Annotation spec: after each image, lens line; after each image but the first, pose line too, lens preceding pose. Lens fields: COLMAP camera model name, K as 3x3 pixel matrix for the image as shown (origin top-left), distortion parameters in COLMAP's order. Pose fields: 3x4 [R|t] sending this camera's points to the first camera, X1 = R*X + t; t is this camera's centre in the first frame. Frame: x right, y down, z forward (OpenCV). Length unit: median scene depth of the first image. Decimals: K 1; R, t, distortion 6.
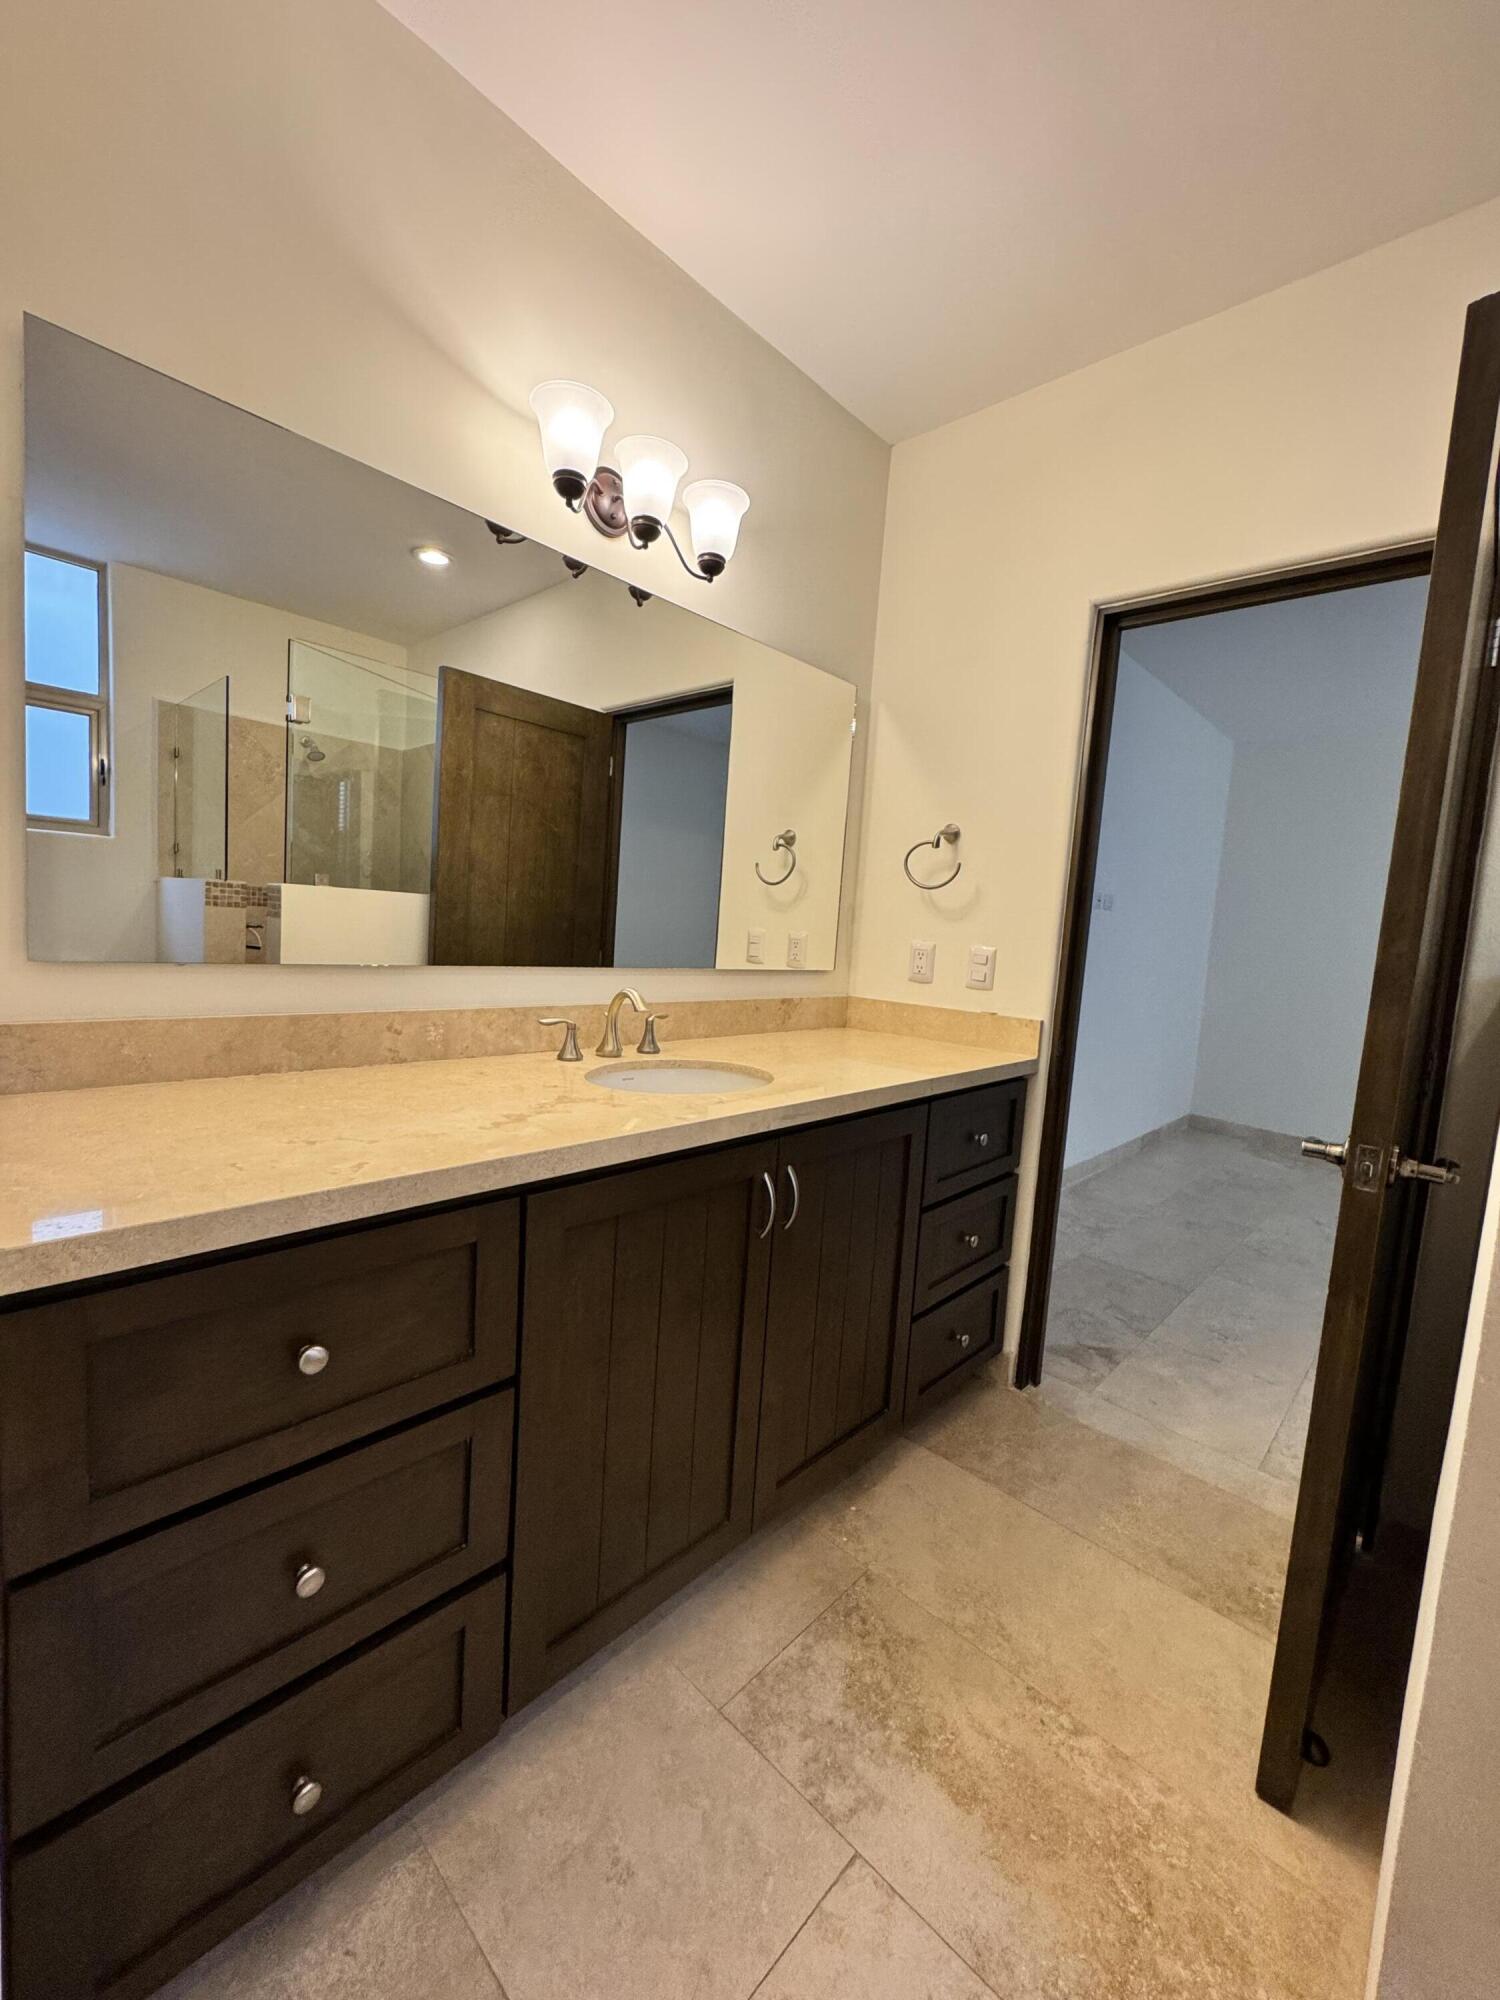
lens RADIAL K [[800.4, 0, 752.7], [0, 800.4, 996.7], [0, 0, 1]] dist [-0.004092, 0.000905]
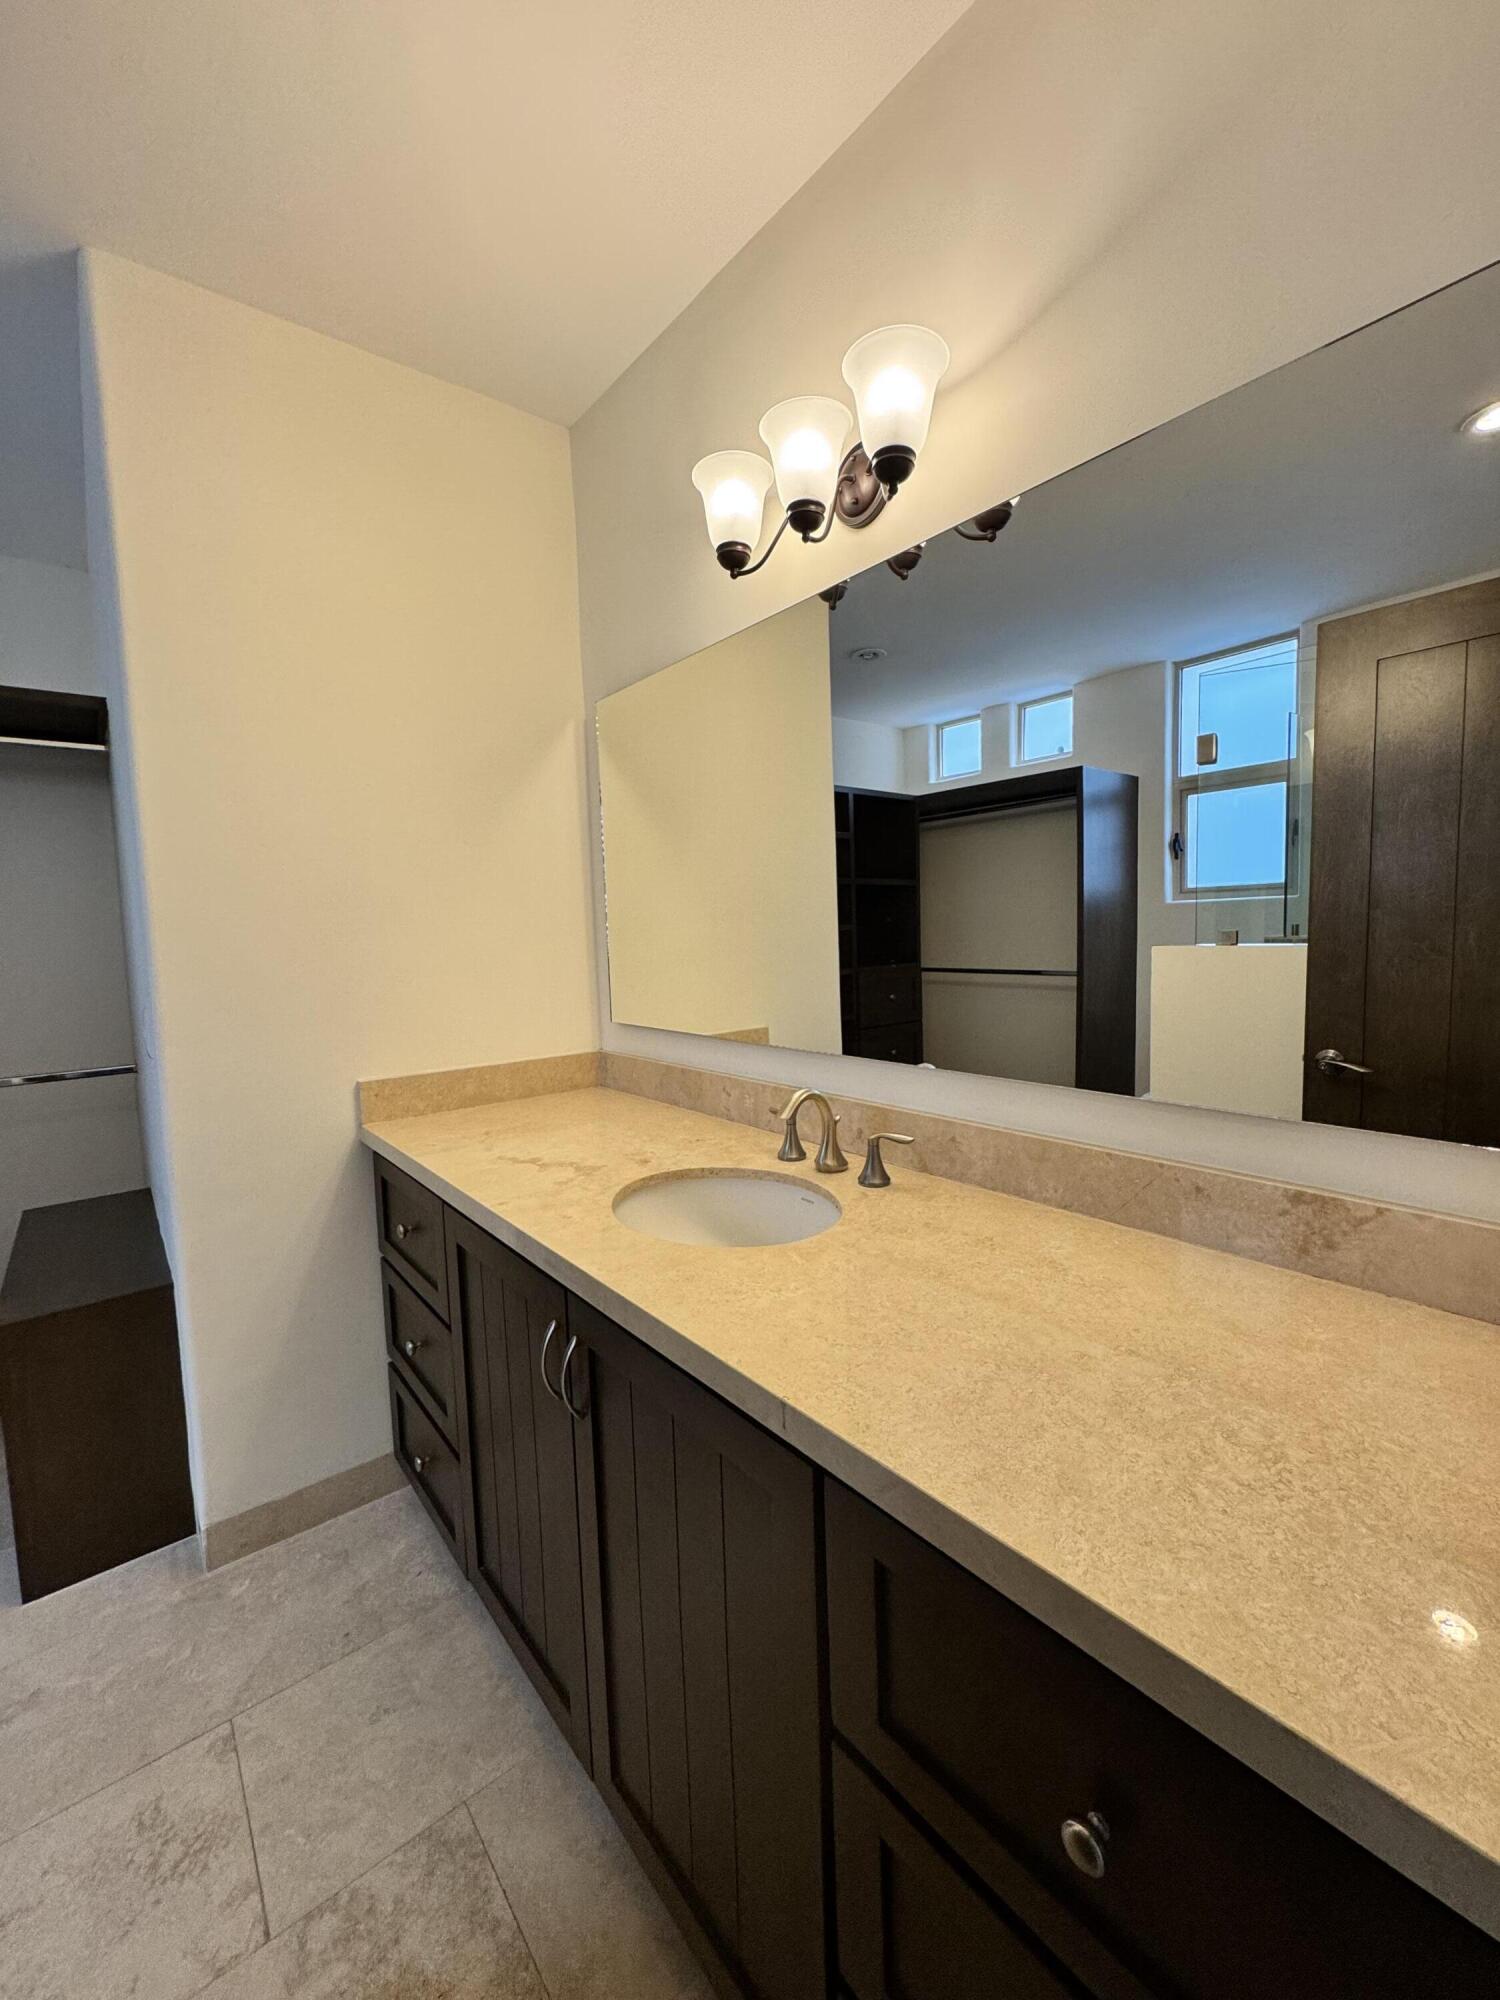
lens RADIAL K [[800.4, 0, 751.2], [0, 800.4, 1000.1], [0, 0, 1]] dist [-0.004092, 0.000905]
pose [[-0.128412, 0.023590, -0.991440, 0.770883], [-0.069287, 0.997061, 0.032698, -0.144435], [0.989298, 0.072893, -0.126400, 1.236967]]
